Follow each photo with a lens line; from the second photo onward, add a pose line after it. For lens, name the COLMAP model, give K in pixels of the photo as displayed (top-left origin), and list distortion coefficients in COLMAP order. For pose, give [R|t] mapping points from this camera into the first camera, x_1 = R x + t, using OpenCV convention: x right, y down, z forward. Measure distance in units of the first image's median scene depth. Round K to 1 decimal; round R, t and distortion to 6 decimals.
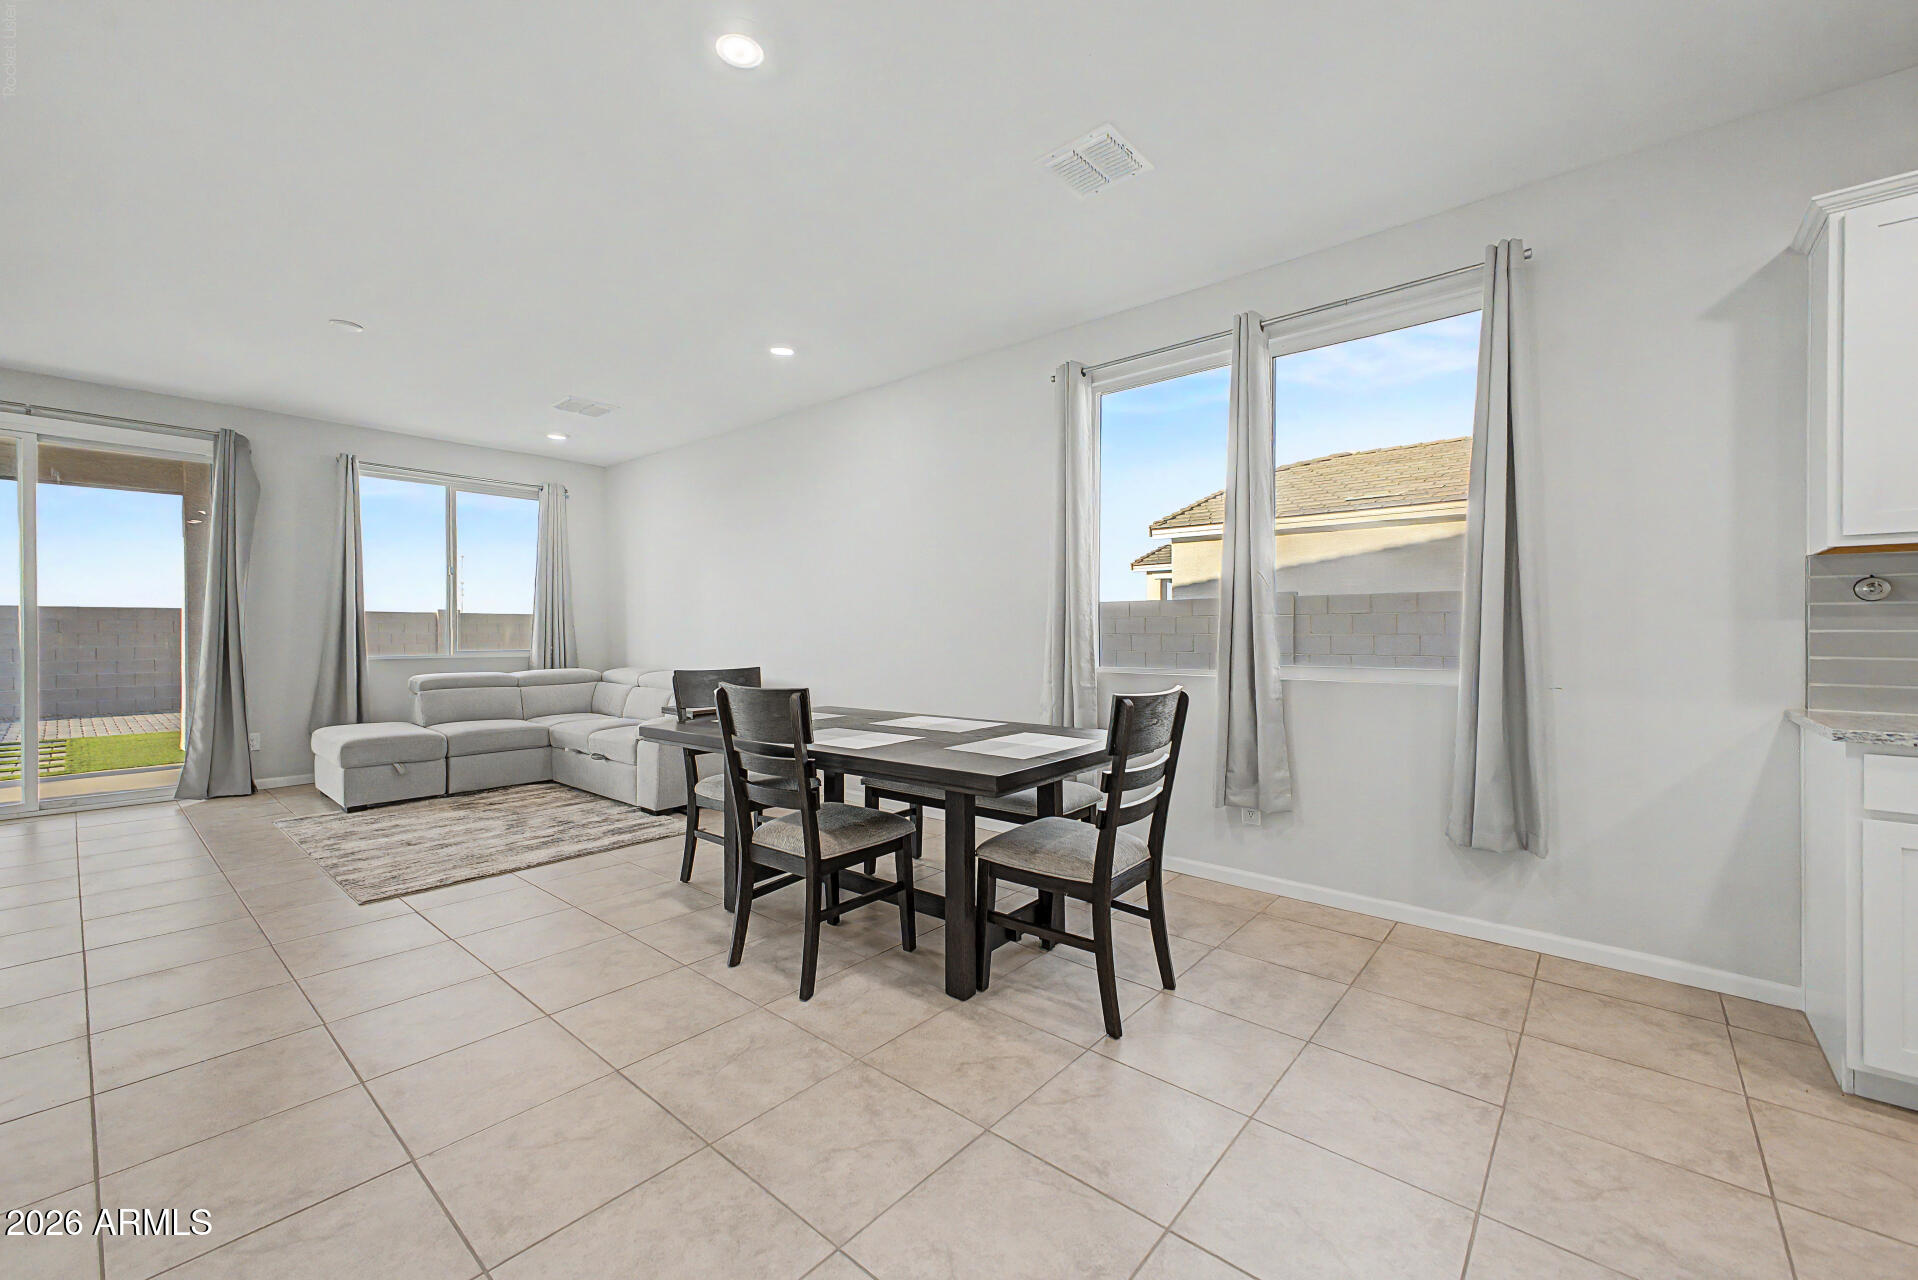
lens RADIAL K [[765.9, 0, 968.1], [0, 765.9, 635.2], [0, 0, 1]] dist [0.018500, -0.003806]
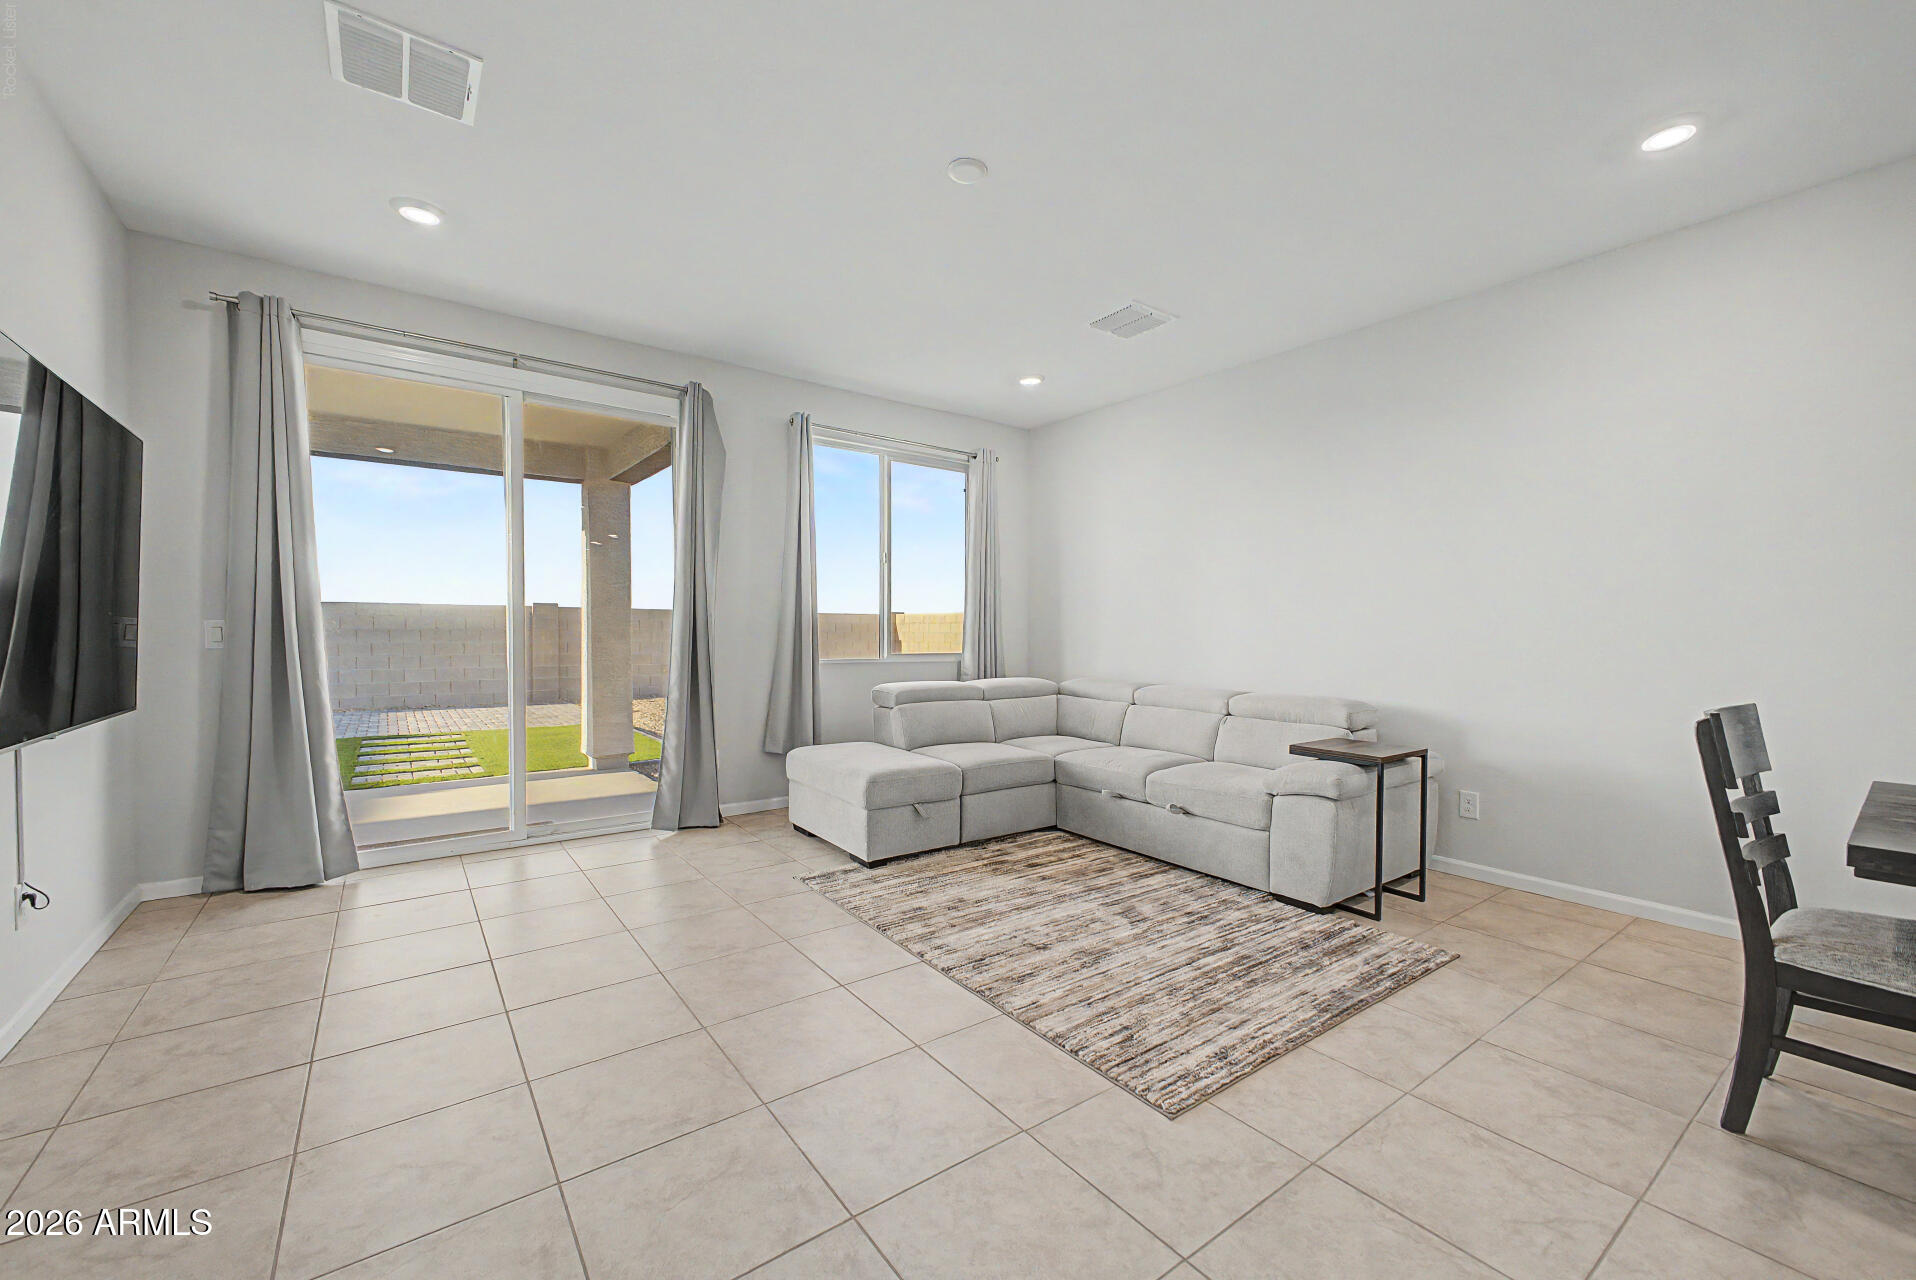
lens RADIAL K [[765.1, 0, 971.9], [0, 765.1, 641.4], [0, 0, 1]] dist [0.018500, -0.003806]
pose [[0.977219, 0.011153, -0.211942, -0.553843], [-0.010538, 0.999936, 0.004032, 0.004761], [0.211974, -0.001706, 0.977274, 0.296845]]
